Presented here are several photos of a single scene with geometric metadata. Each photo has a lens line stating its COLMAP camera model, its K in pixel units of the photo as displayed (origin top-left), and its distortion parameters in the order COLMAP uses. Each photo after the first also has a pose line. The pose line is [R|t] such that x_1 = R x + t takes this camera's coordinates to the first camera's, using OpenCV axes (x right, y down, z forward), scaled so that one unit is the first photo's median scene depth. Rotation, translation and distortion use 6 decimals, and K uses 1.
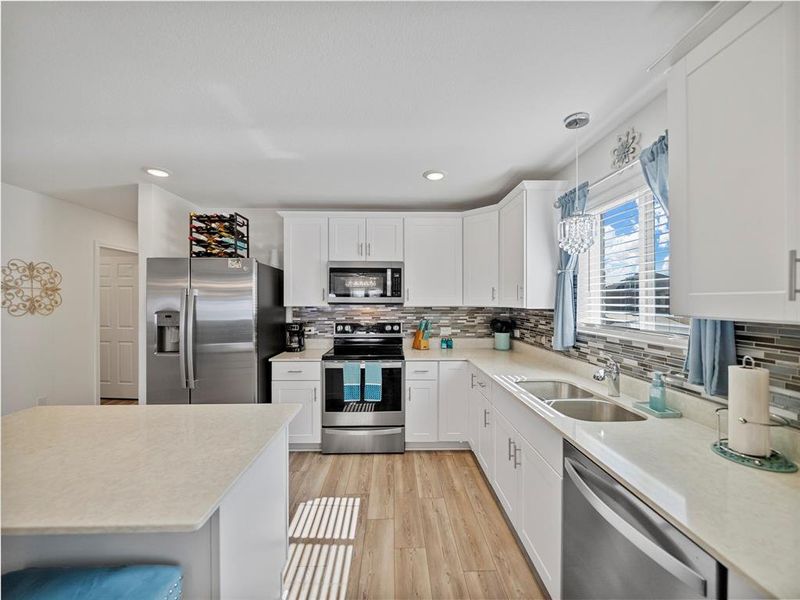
lens RADIAL K [[297.1, 0, 400.0], [0, 297.1, 303.7], [0, 0, 1]] dist [-0.001133, -0.000028]
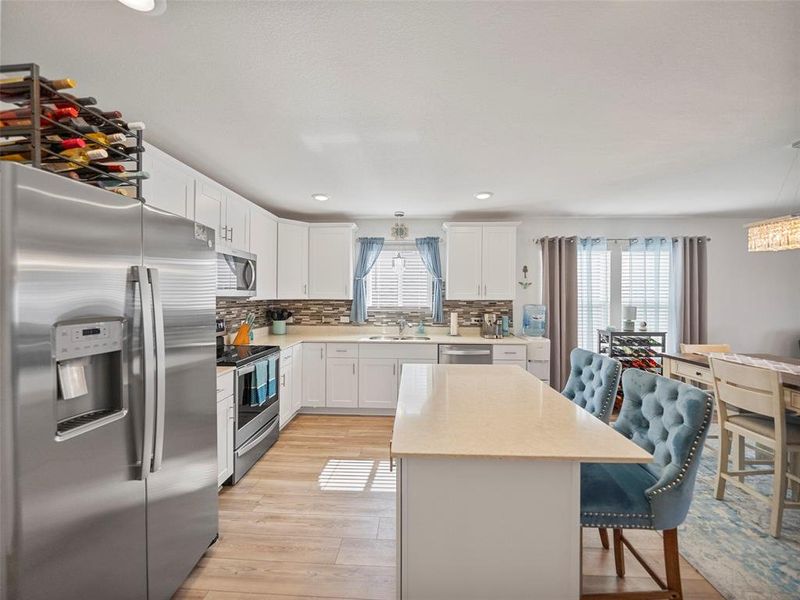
lens RADIAL K [[311.5, 0, 400.2], [0, 311.5, 299.8], [0, 0, 1]] dist [-0.003170, -0.000425]
pose [[0.082506, -0.015294, 0.996473, -1.243587], [0.004221, 0.999879, 0.014996, -0.006425], [-0.996582, 0.002969, 0.082560, 0.568032]]
